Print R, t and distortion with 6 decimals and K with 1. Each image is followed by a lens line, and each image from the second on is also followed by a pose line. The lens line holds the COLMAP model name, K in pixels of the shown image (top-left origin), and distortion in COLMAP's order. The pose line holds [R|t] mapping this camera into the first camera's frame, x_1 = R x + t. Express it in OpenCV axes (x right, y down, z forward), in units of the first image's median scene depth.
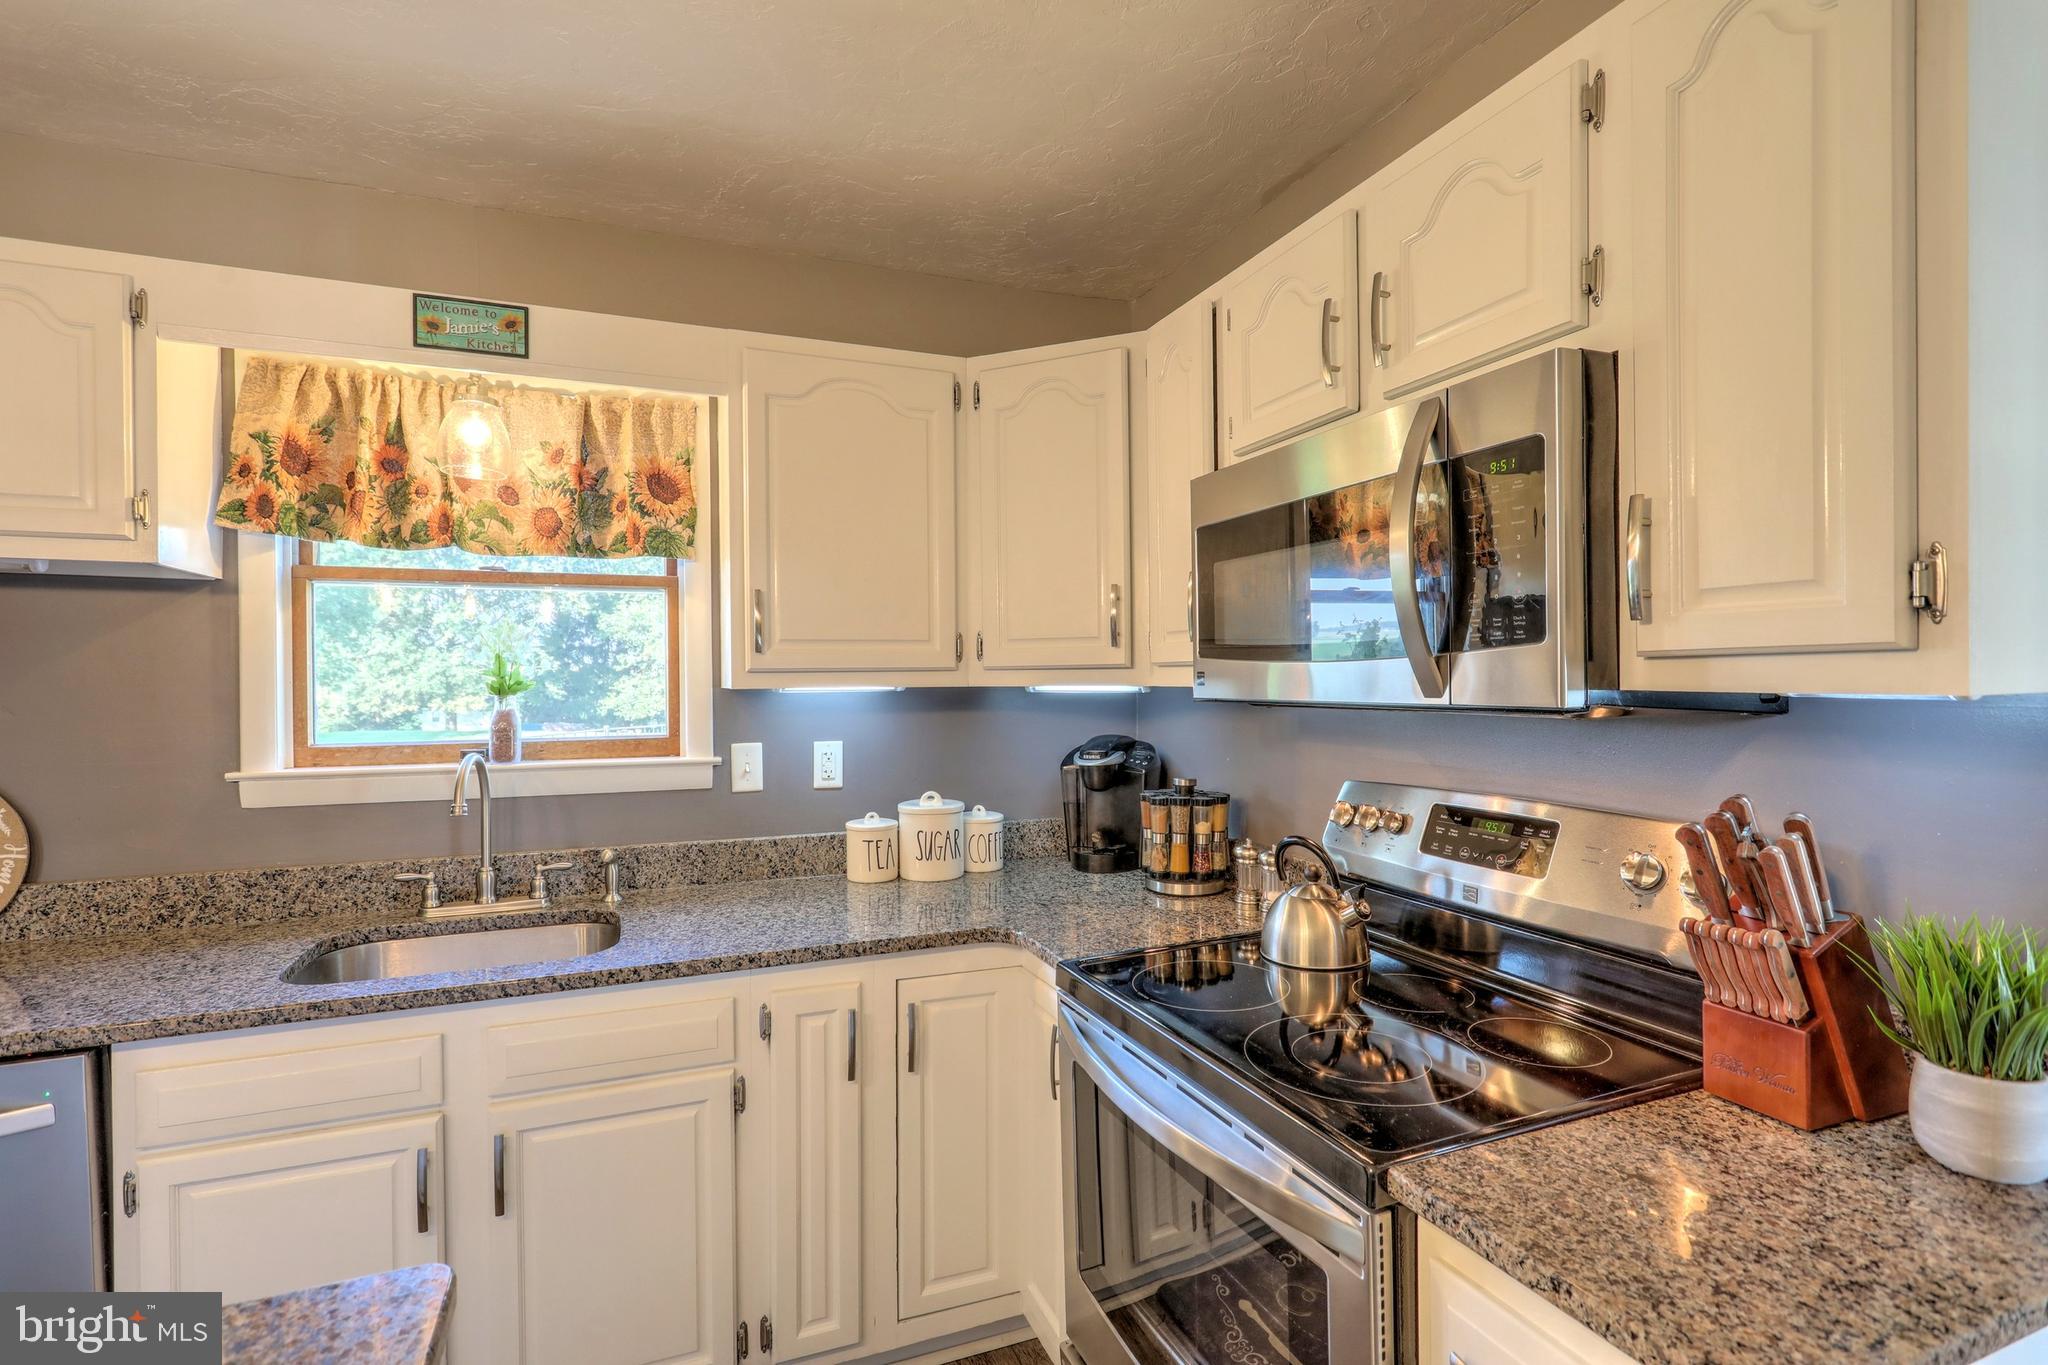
lens RADIAL K [[969.0, 0, 1016.5], [0, 969.0, 685.9], [0, 0, 1]] dist [-0.004878, 0.003590]
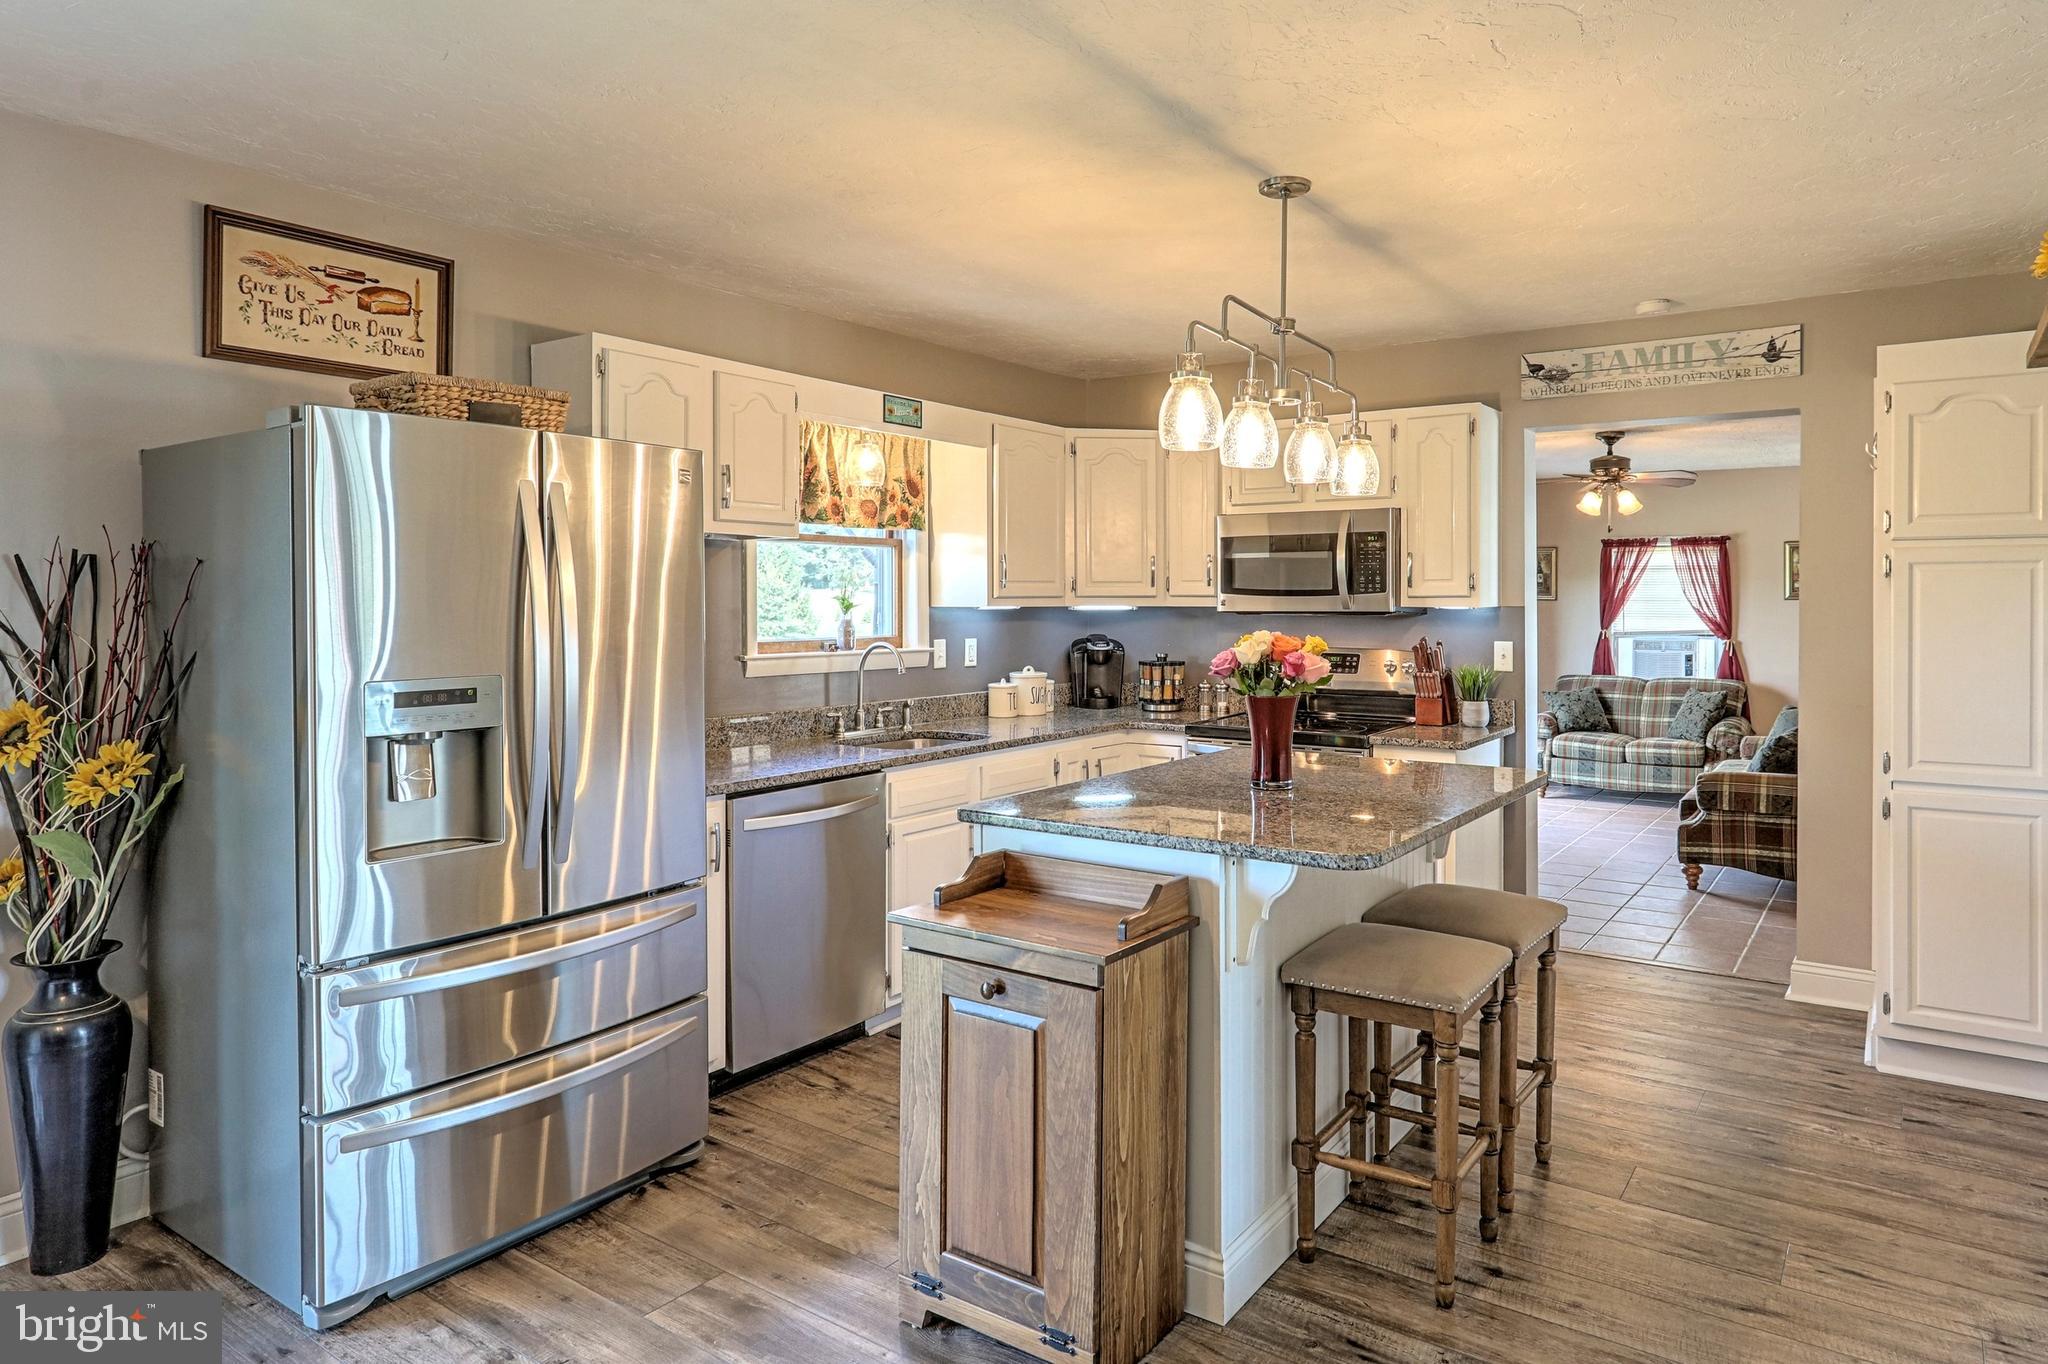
lens RADIAL K [[1229.5, 0, 1094.6], [0, 1229.5, 609.9], [0, 0, 1]] dist [-0.010162, 0.008246]
pose [[0.828884, 0.001258, 0.559419, -1.472683], [-0.000437, 0.999999, -0.001601, 0.012492], [-0.559420, 0.001082, 0.828884, -1.087510]]
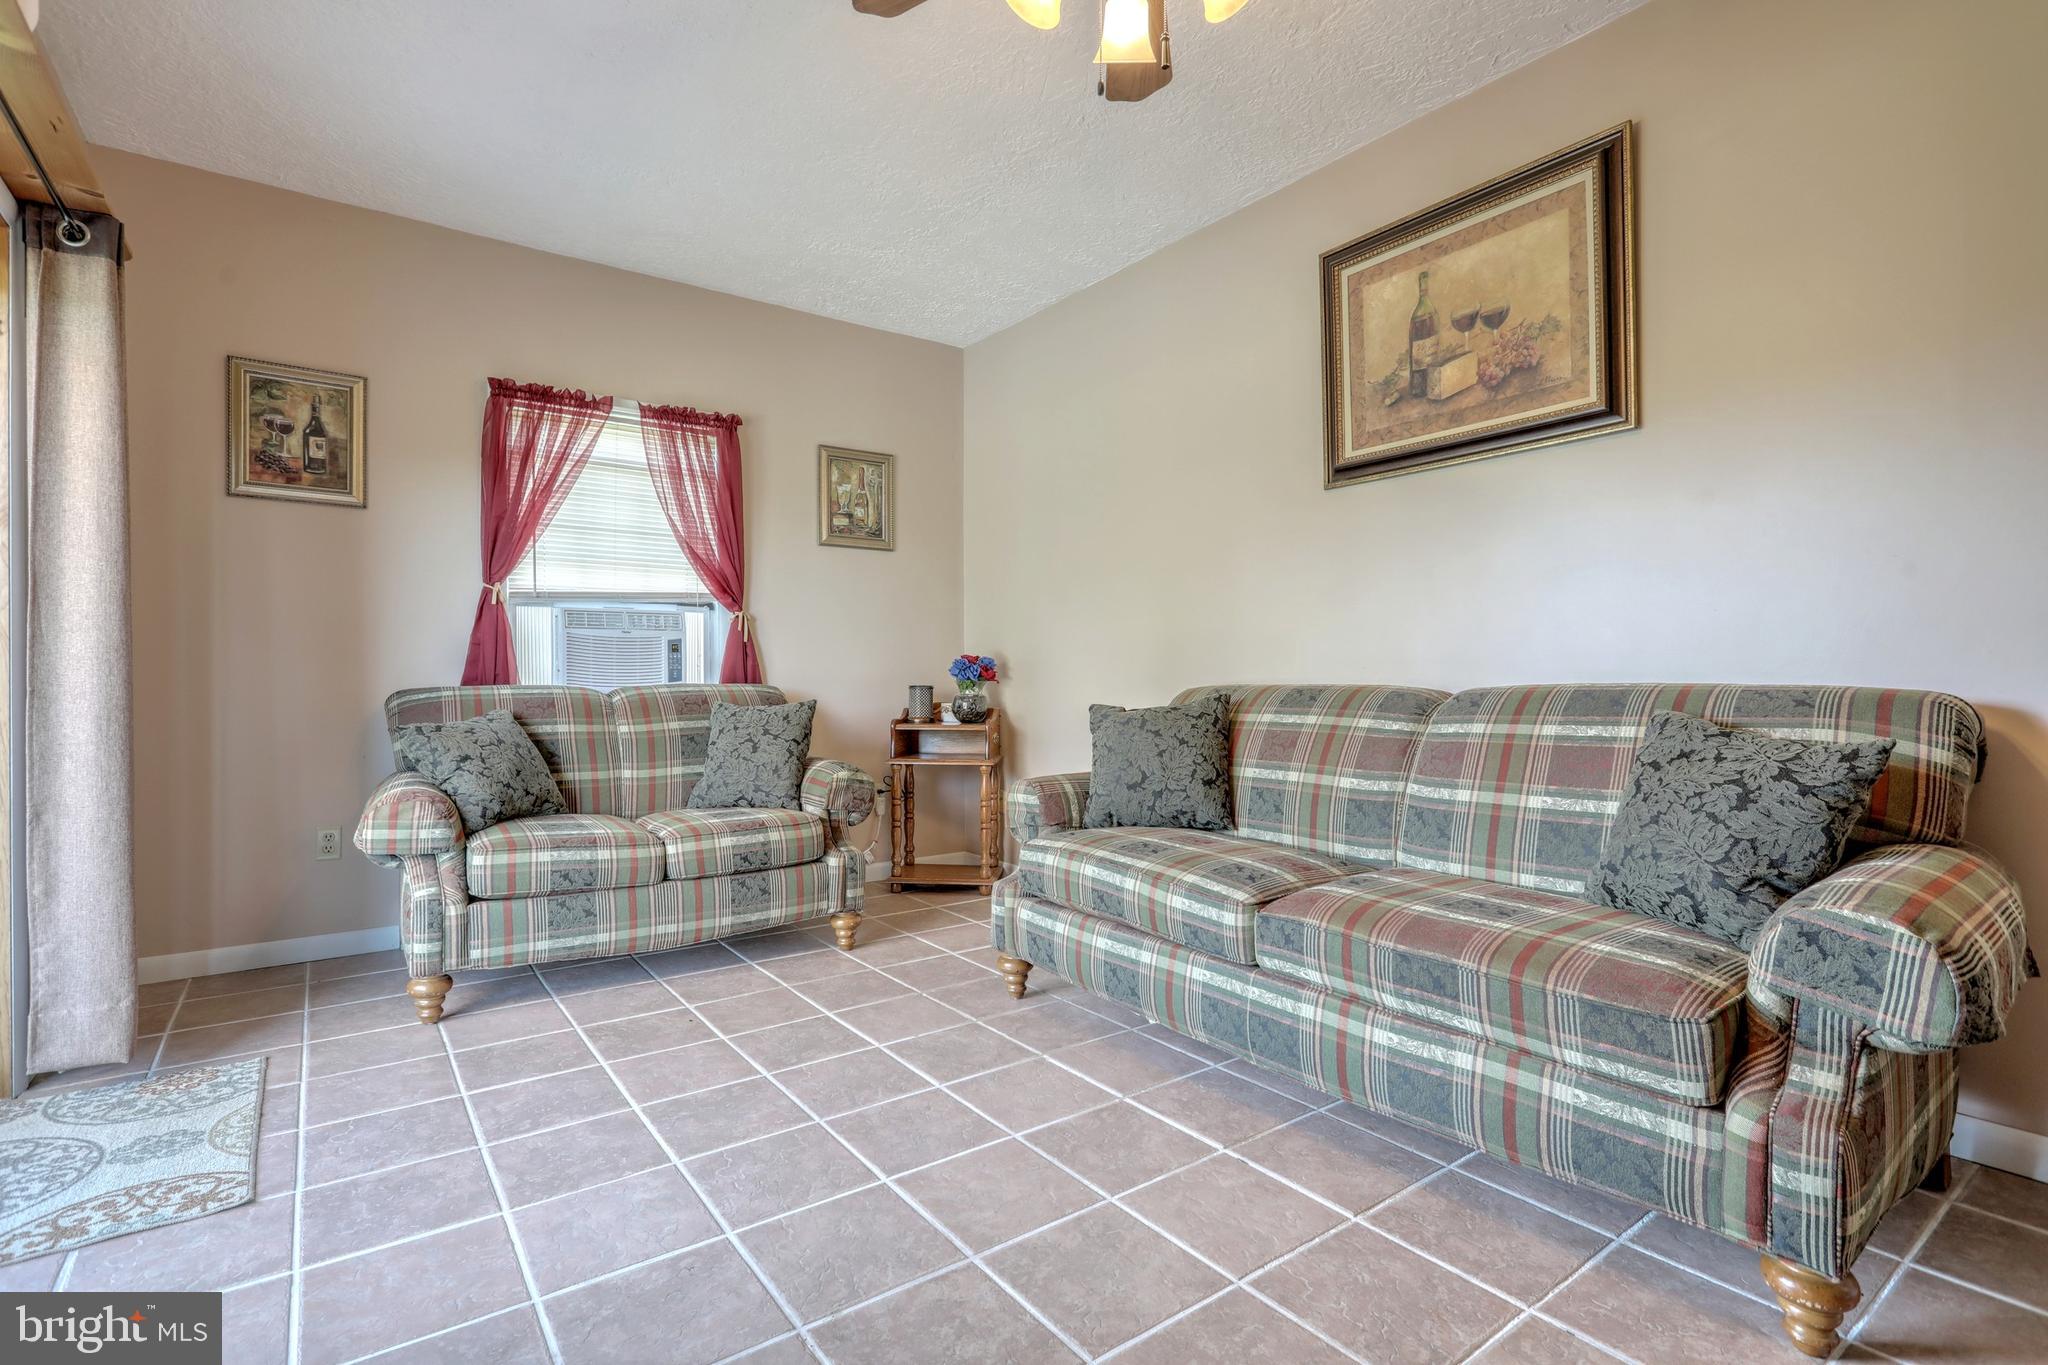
lens RADIAL K [[969.0, 0, 1014.7], [0, 969.0, 681.4], [0, 0, 1]] dist [-0.004878, 0.003590]
pose [[-0.240386, 0.002986, 0.970673, 1.201163], [0.010898, 0.999941, -0.000377, 0.278274], [-0.970616, 0.010488, -0.240404, 1.479244]]
